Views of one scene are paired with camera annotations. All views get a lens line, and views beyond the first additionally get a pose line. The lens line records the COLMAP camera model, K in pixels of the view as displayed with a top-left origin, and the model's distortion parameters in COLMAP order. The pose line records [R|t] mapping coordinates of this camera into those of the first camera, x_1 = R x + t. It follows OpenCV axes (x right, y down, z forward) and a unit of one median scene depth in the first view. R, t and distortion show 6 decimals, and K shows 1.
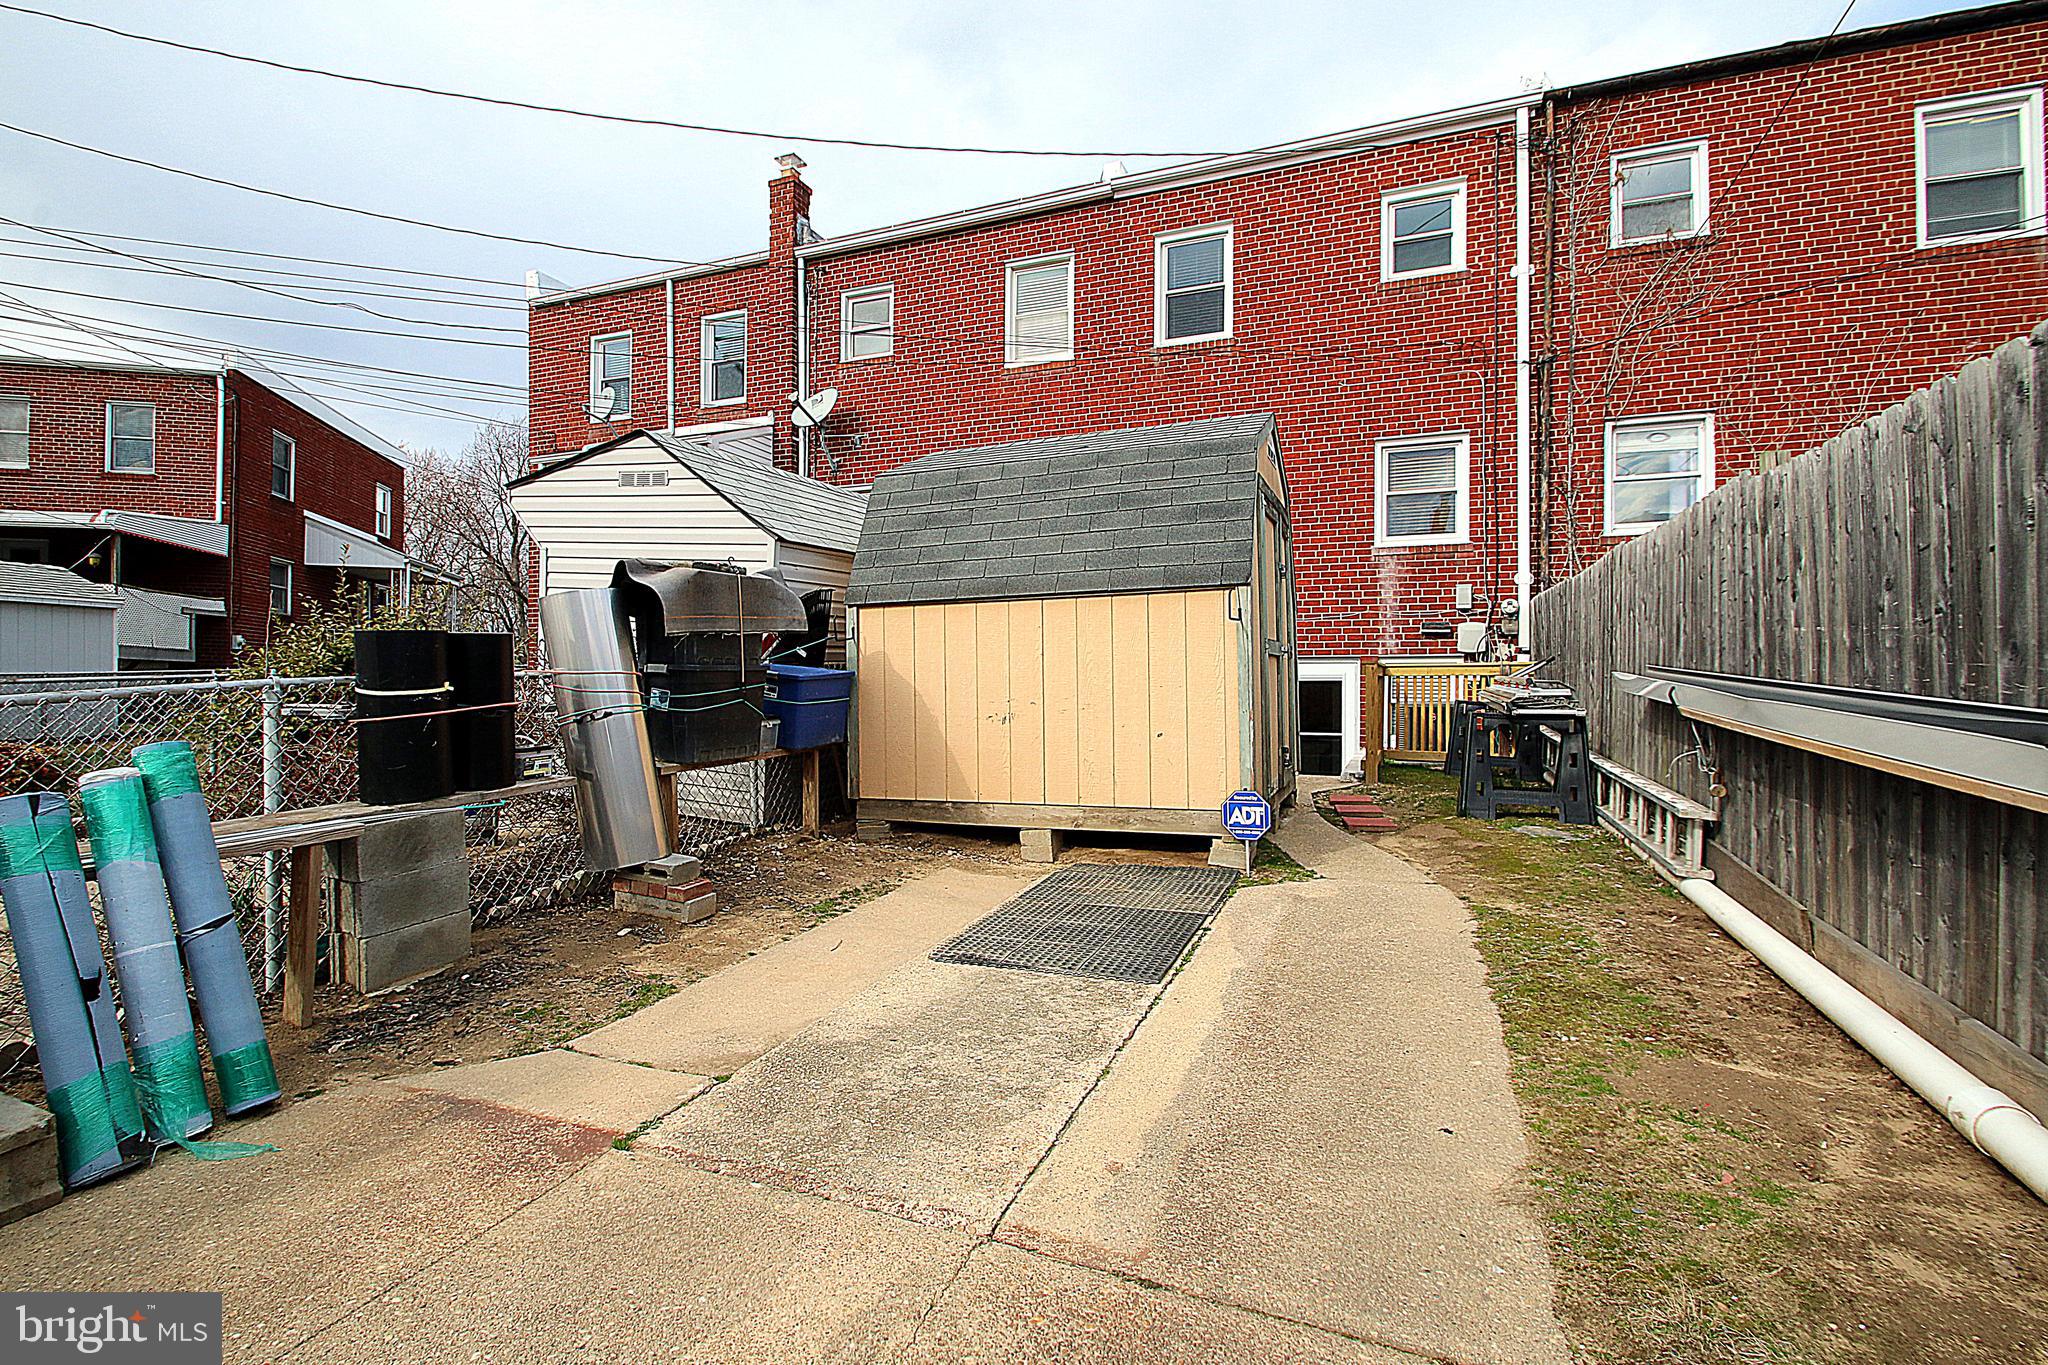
lens RADIAL K [[954.4, 0, 1018.5], [0, 954.4, 702.5], [0, 0, 1]] dist [0.011334, -0.014352]
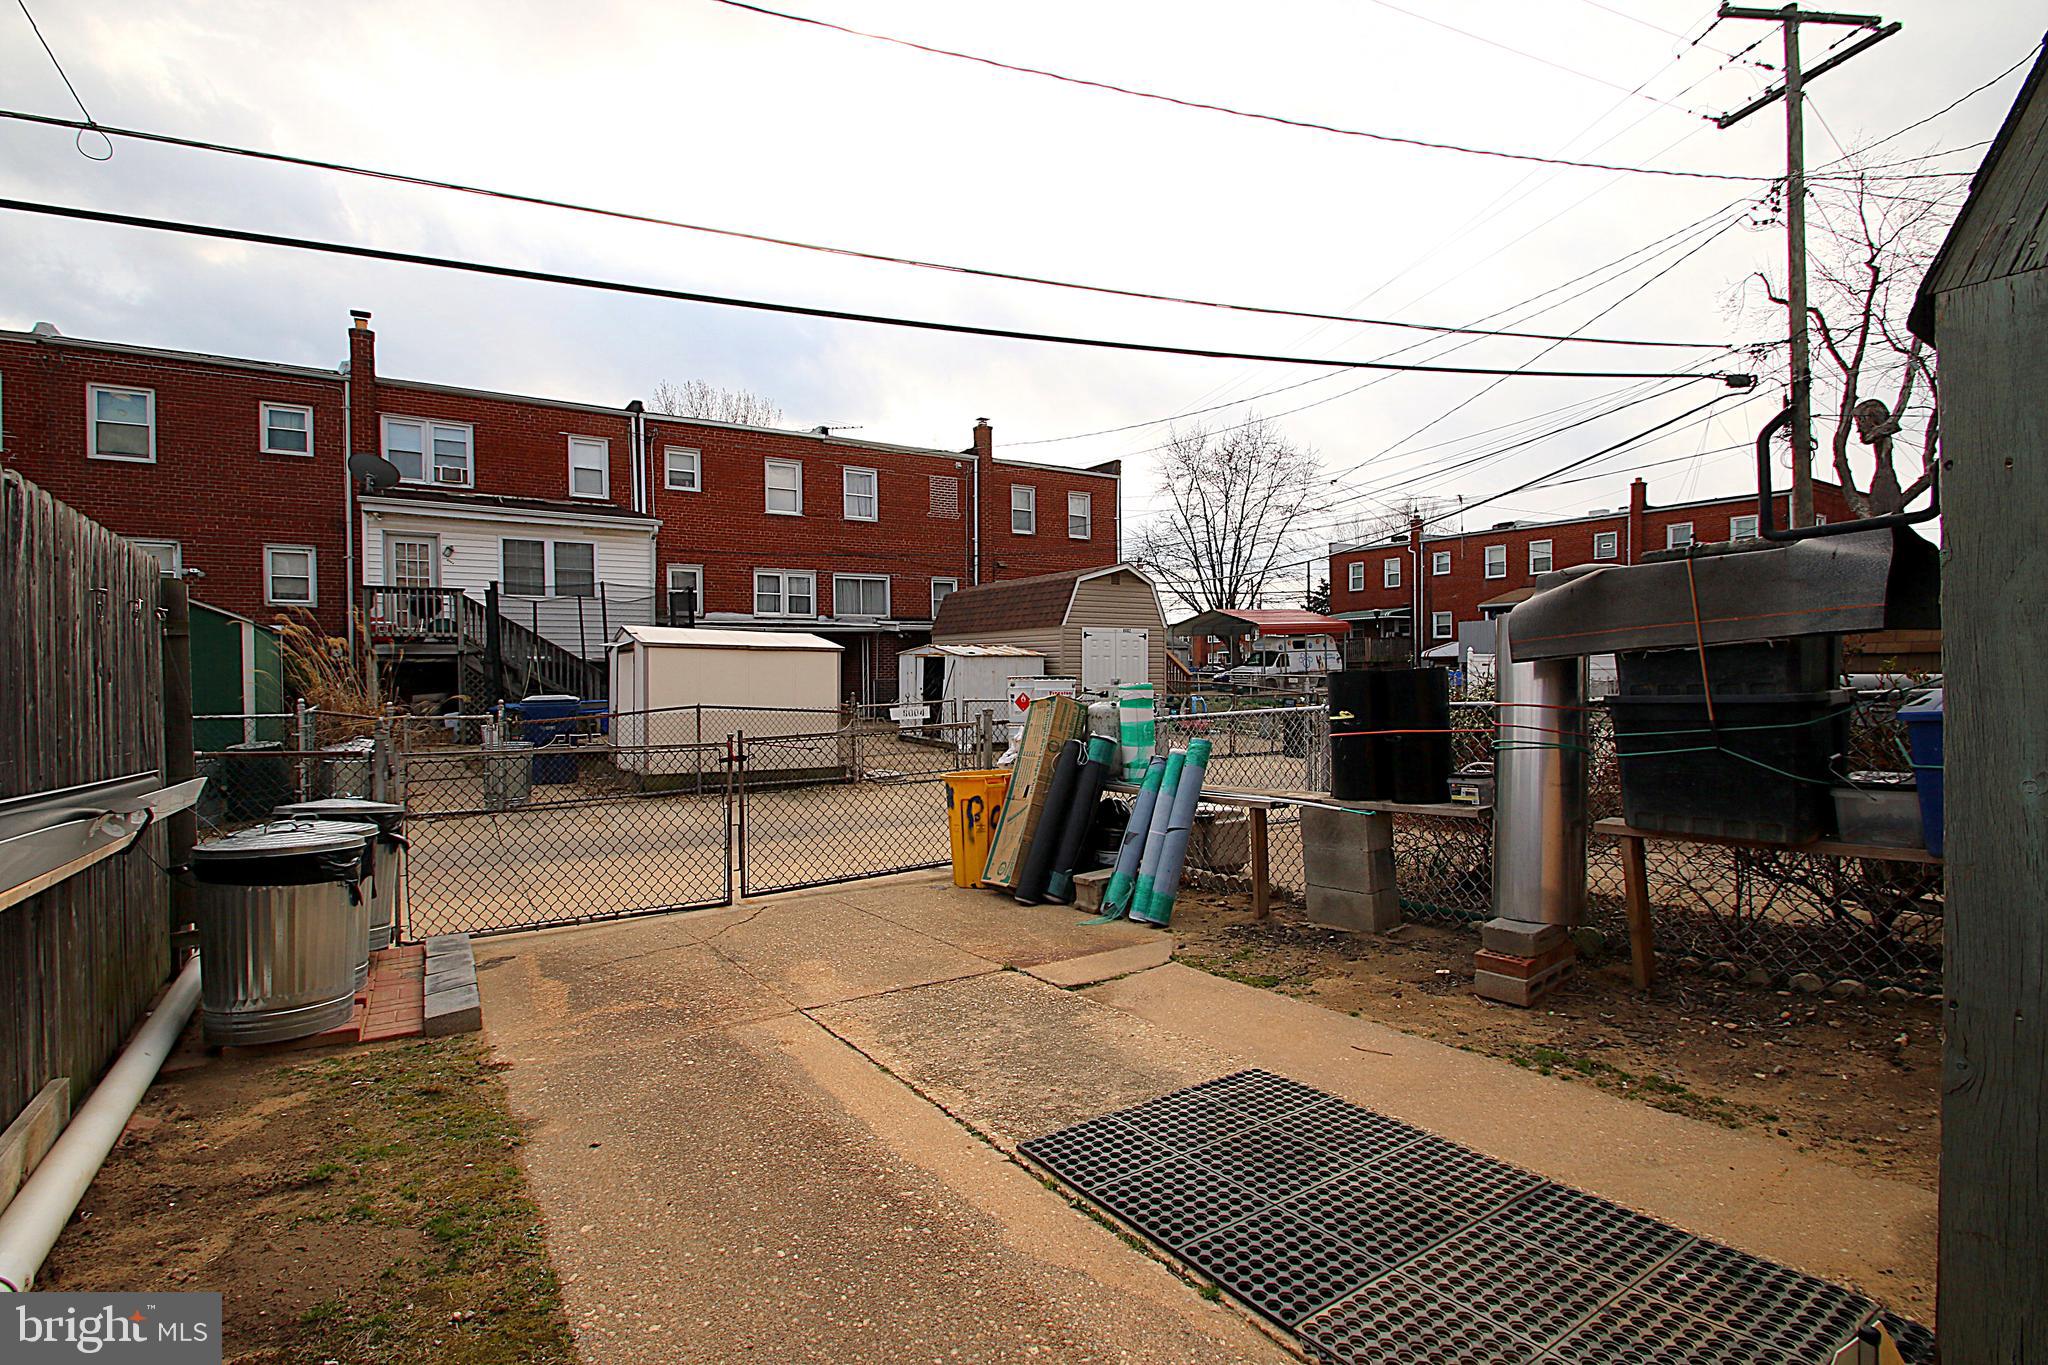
lens RADIAL K [[954.4, 0, 986.9], [0, 954.4, 705.6], [0, 0, 1]] dist [0.011334, -0.014352]
pose [[-0.587550, 0.027668, -0.808715, 0.249790], [-0.003949, 0.999305, 0.037057, -0.024995], [0.809178, 0.024967, -0.587033, 0.470870]]
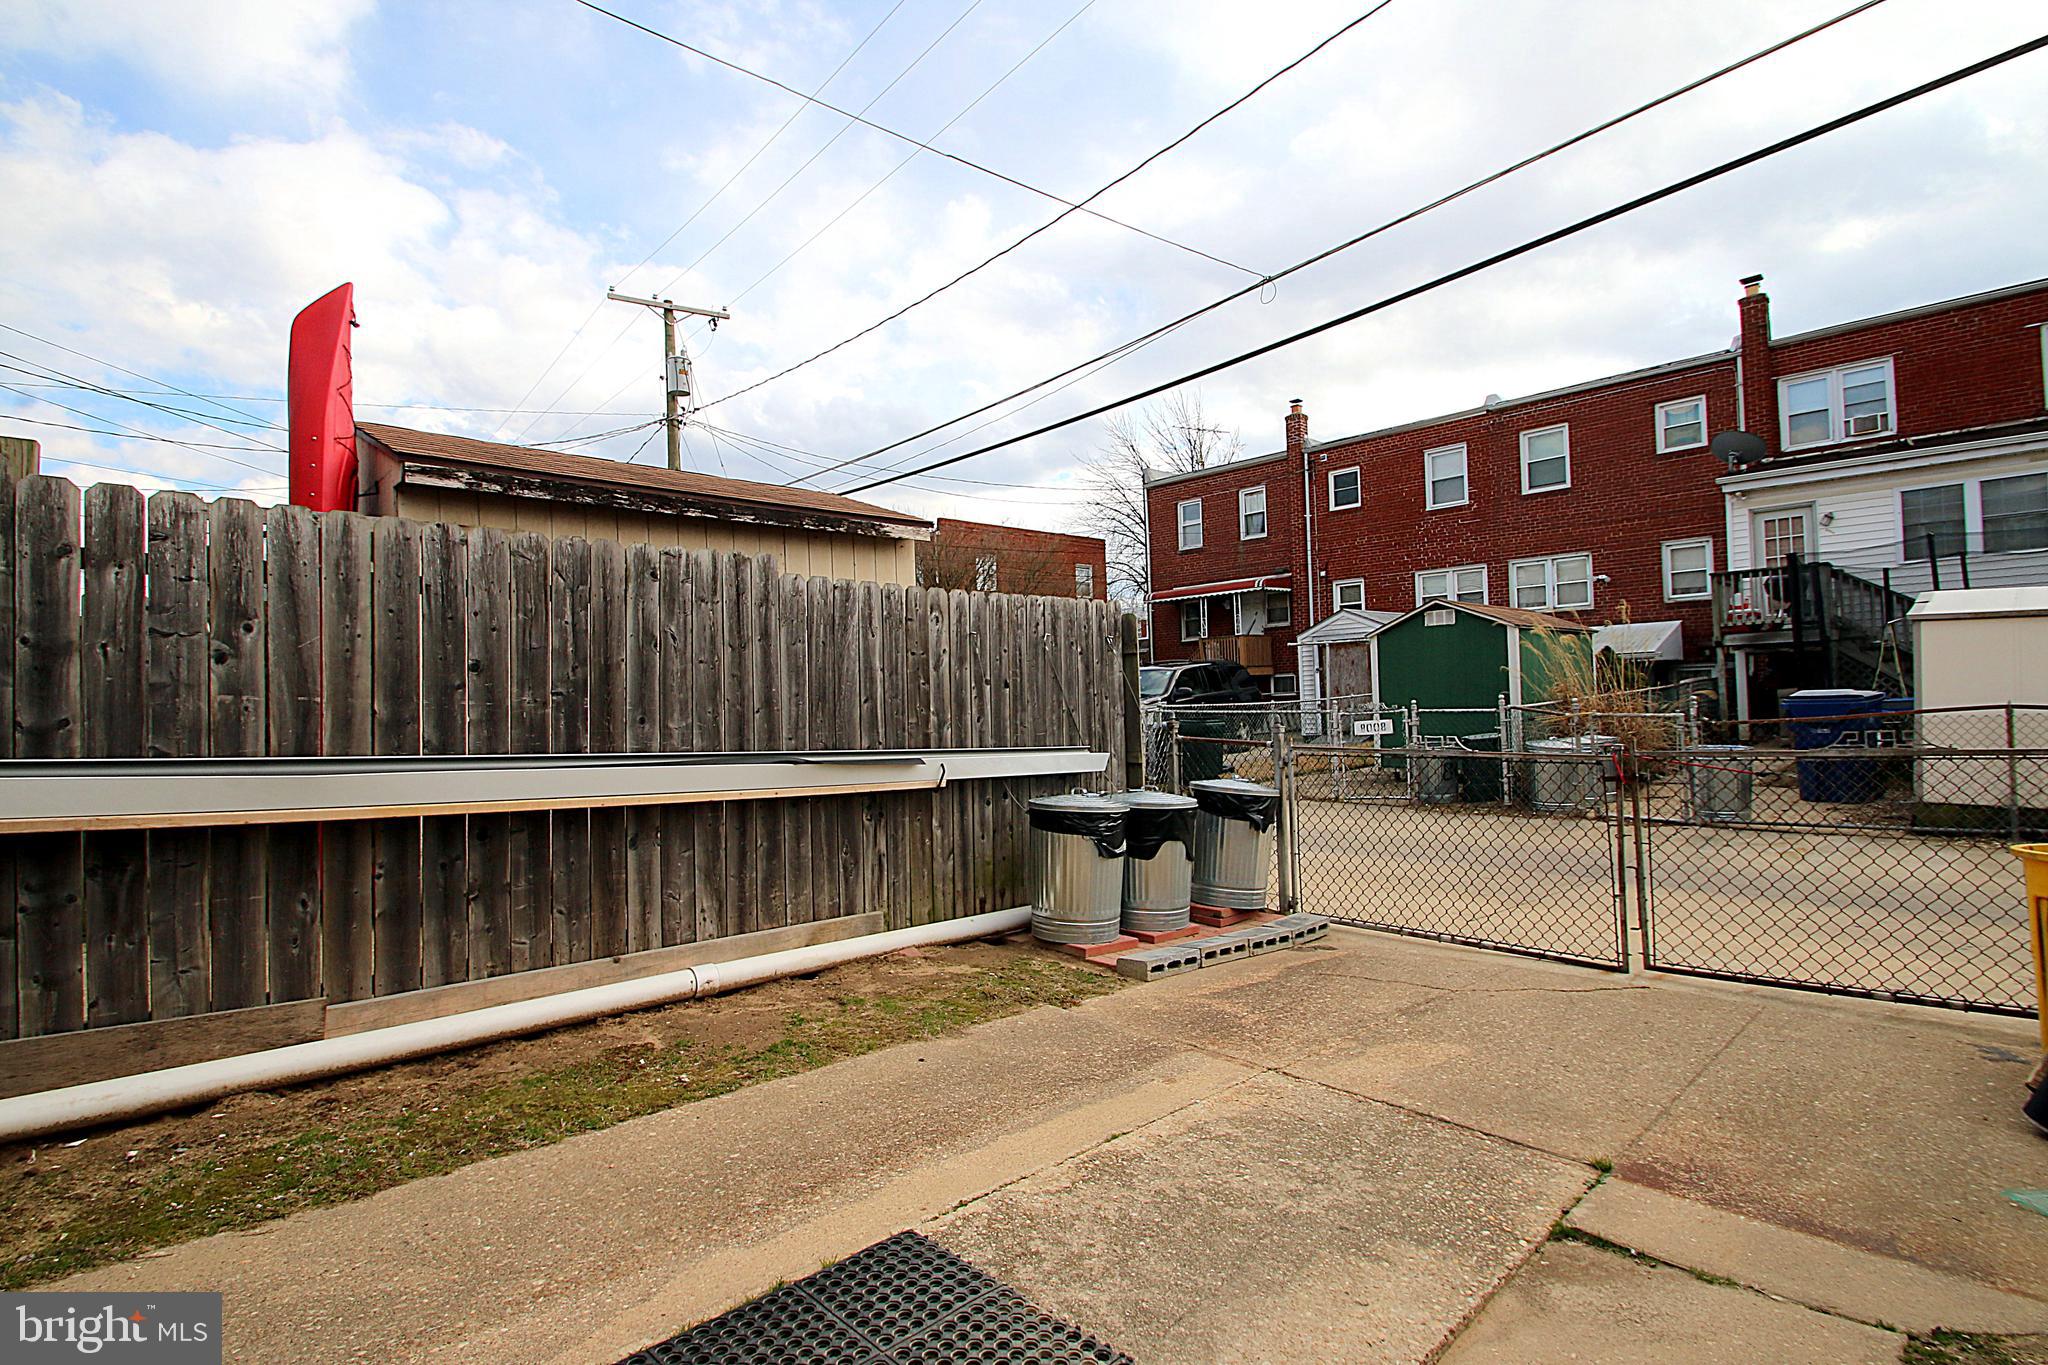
lens RADIAL K [[954.4, 0, 1028.6], [0, 954.4, 708.9], [0, 0, 1]] dist [0.011334, -0.014352]
pose [[-0.915578, 0.019117, 0.401685, -0.062224], [0.032361, 0.999133, 0.026210, -0.022684], [-0.400836, 0.036997, -0.915403, 0.514567]]
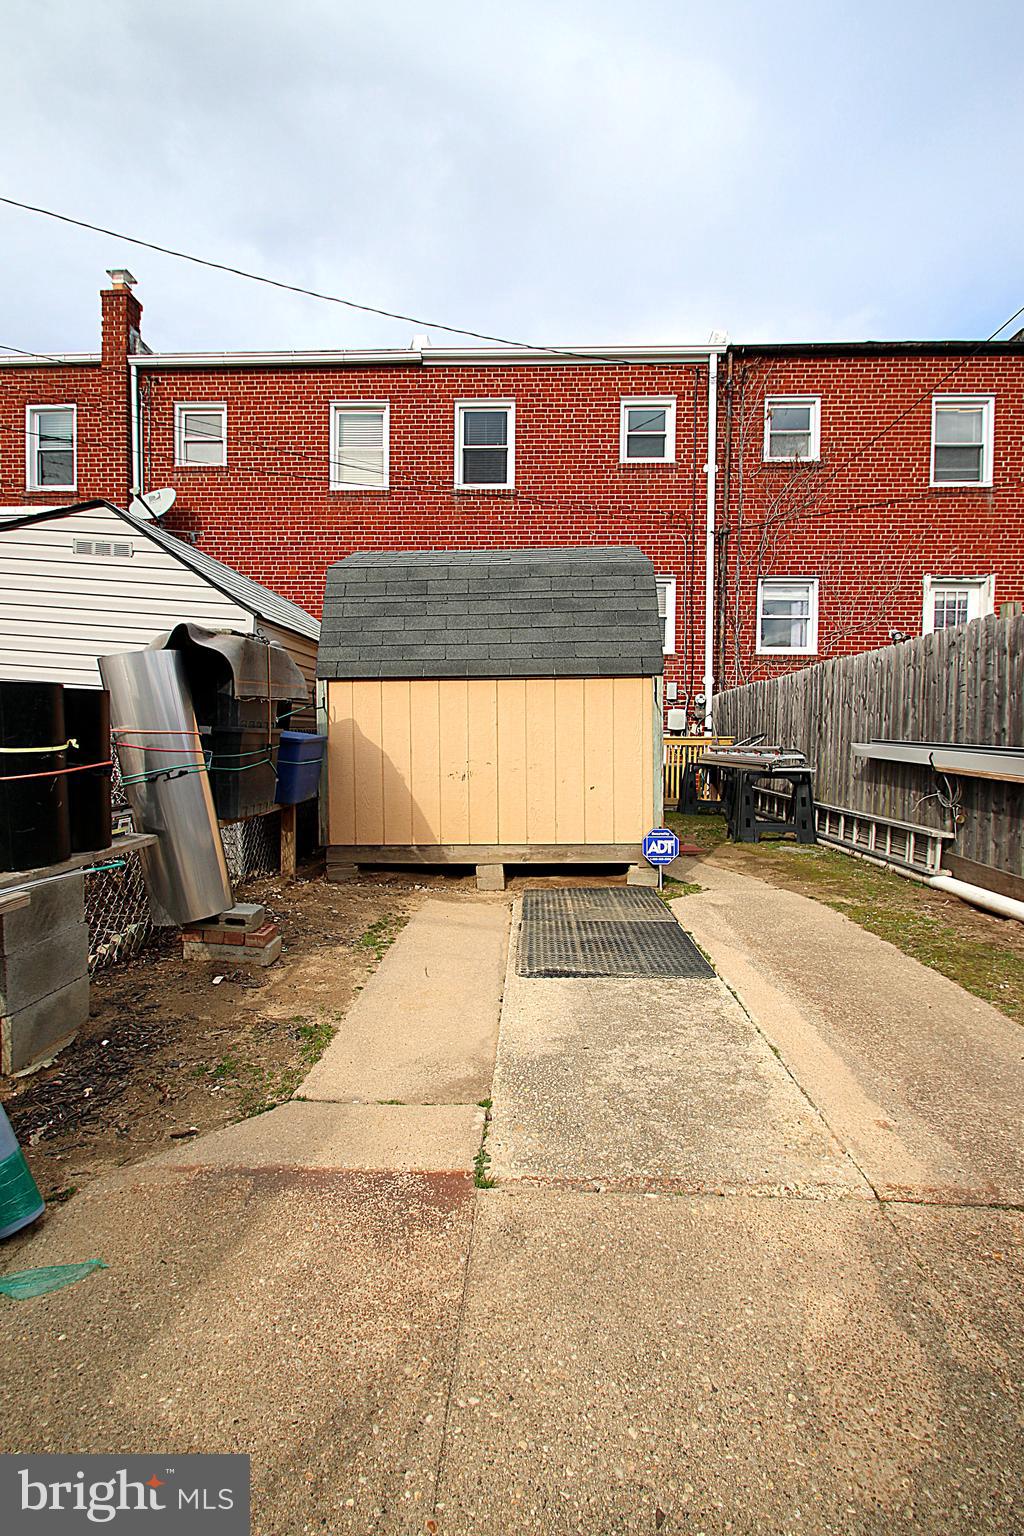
lens RADIAL K [[715.8, 0, 507.3], [0, 715.8, 791.5], [0, 0, 1]] dist [0.011334, -0.014352]
pose [[0.939434, -0.012414, 0.342505, -0.151664], [-0.000161, 0.999328, 0.036663, 0.001701], [-0.342729, -0.034498, 0.938800, 0.063260]]
